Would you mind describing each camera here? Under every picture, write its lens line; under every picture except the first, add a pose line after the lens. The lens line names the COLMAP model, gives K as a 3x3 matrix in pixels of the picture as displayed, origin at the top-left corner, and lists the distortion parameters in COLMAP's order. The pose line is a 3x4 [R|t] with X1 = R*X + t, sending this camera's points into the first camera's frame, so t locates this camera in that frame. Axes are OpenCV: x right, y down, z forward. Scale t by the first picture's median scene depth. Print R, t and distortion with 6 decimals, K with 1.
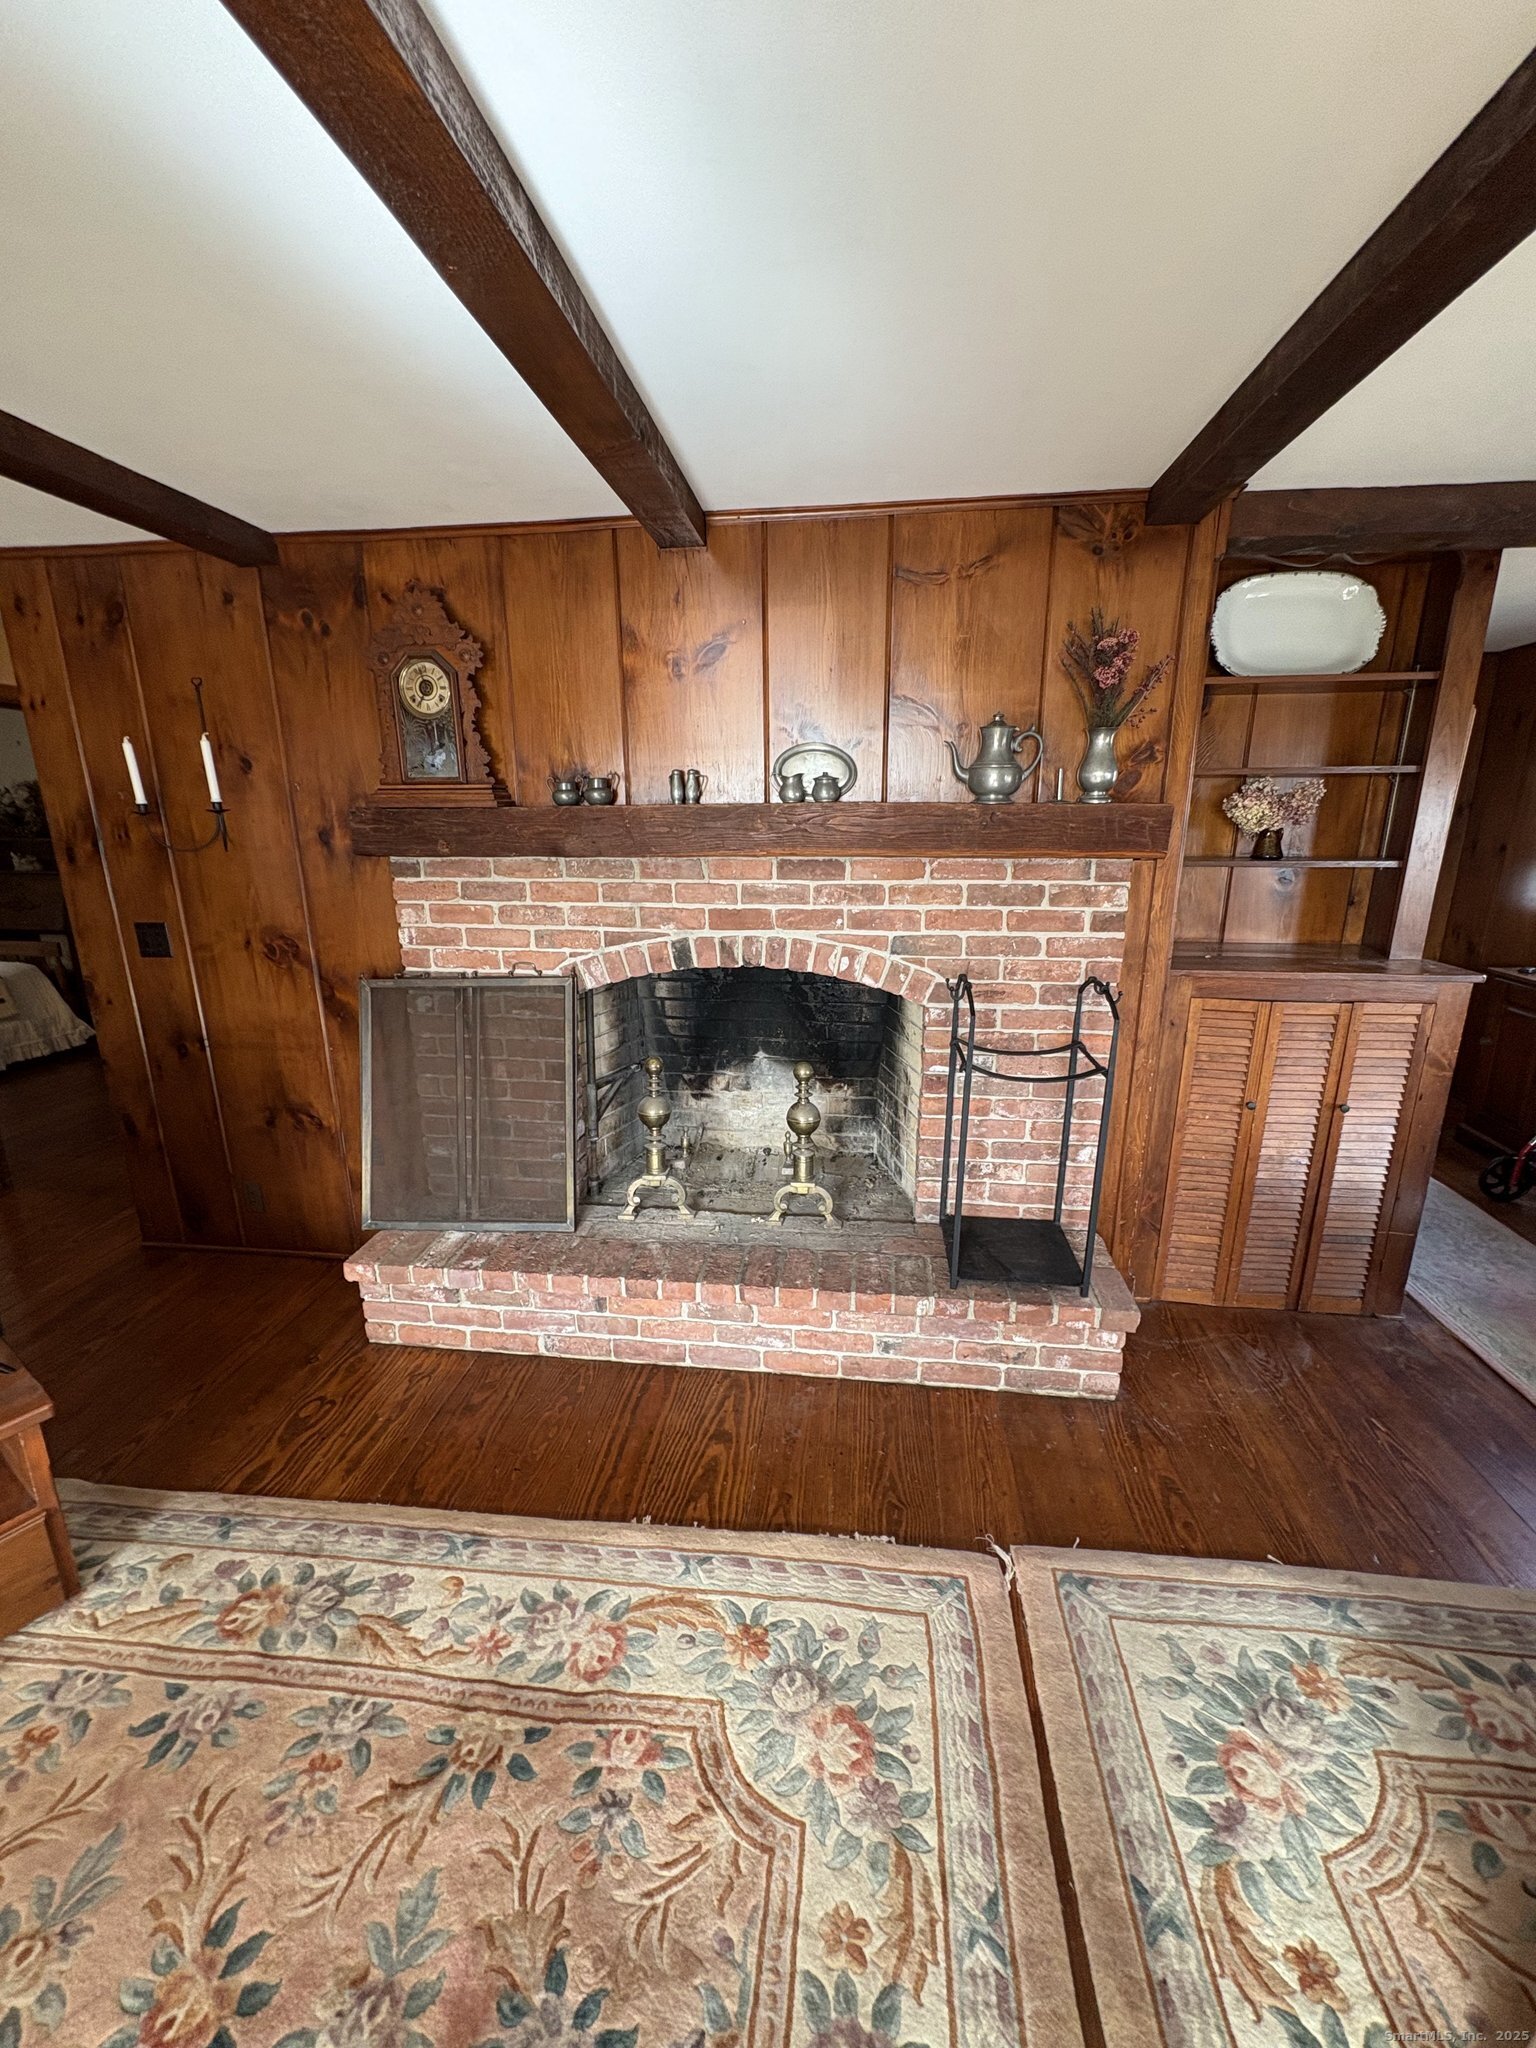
lens RADIAL K [[813.9, 0, 770.7], [0, 813.9, 1024.2], [0, 0, 1]] dist [-0.000100, 0.000234]
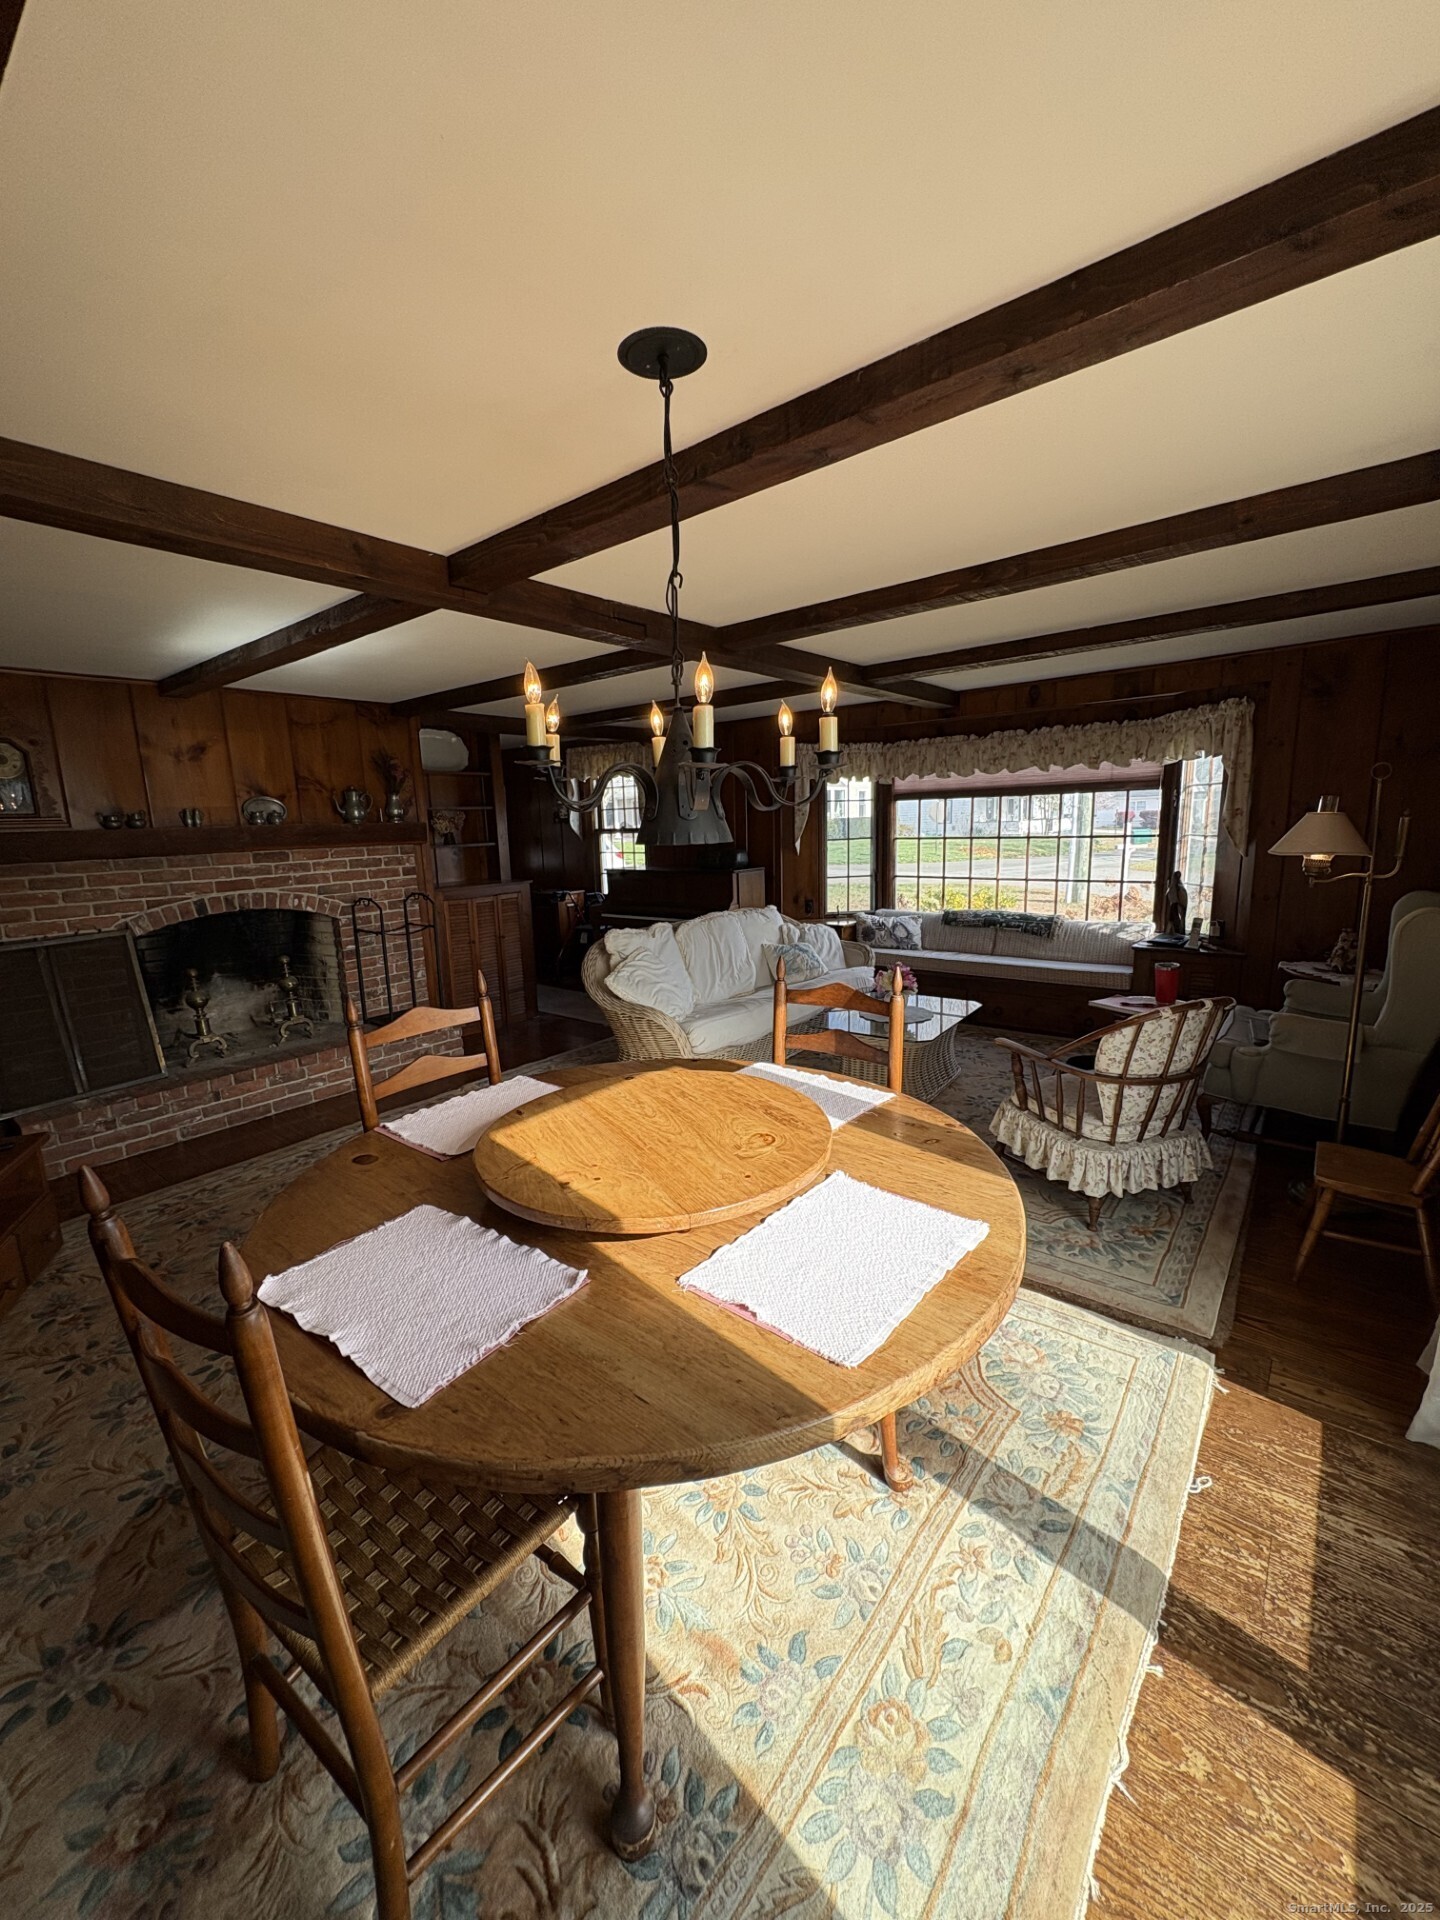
lens RADIAL K [[763.0, 0, 717.8], [0, 763.0, 958.8], [0, 0, 1]] dist [-0.000100, 0.000234]
pose [[0.538630, -0.165190, 0.826190, -0.934120], [0.239034, 0.970261, 0.038159, 0.240410], [-0.807923, 0.176934, 0.562098, -0.889778]]
